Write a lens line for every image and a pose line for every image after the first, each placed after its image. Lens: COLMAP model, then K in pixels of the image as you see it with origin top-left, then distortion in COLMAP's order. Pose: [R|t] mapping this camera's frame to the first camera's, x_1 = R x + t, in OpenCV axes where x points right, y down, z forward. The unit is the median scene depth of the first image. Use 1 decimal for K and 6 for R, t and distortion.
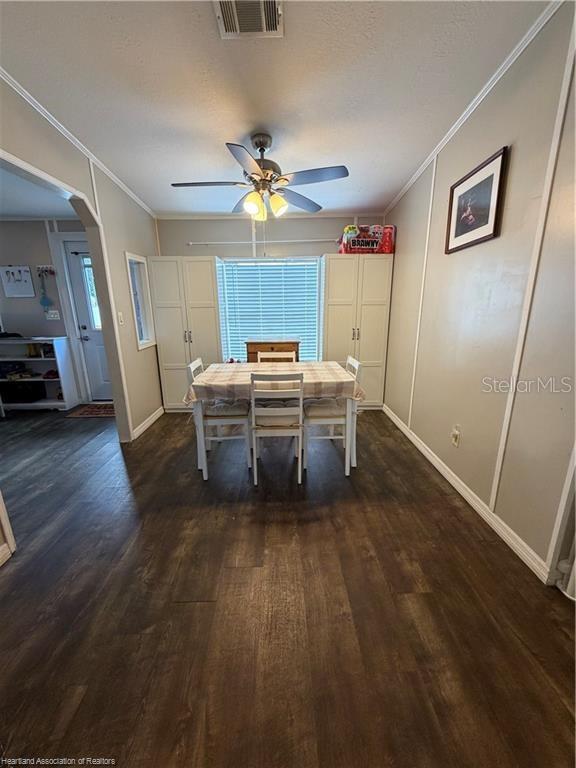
lens RADIAL K [[305.9, 0, 288.0], [0, 305.9, 384.0], [0, 0, 1]] dist [0.002807, -0.000159]
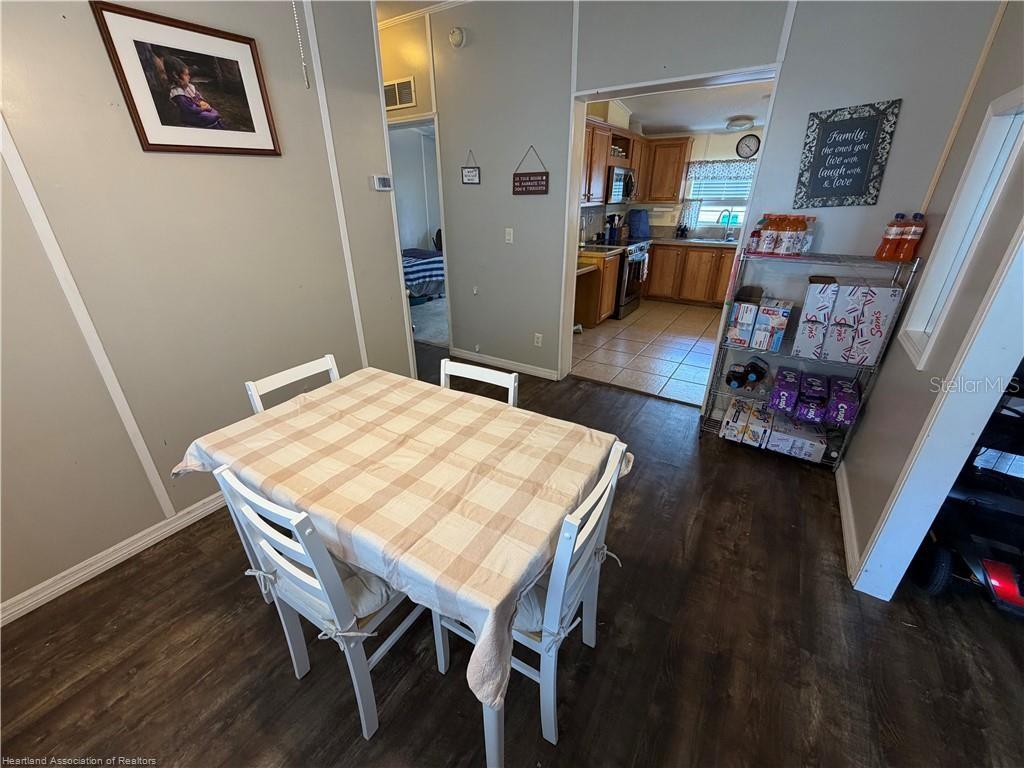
lens RADIAL K [[407.9, 0, 511.9], [0, 407.9, 388.9], [0, 0, 1]] dist [0.002807, -0.000159]
pose [[-0.838815, -0.219782, 0.498082, -0.519231], [0.158620, 0.776535, 0.609782, -0.508897], [-0.520797, 0.590500, -0.616507, 1.570372]]
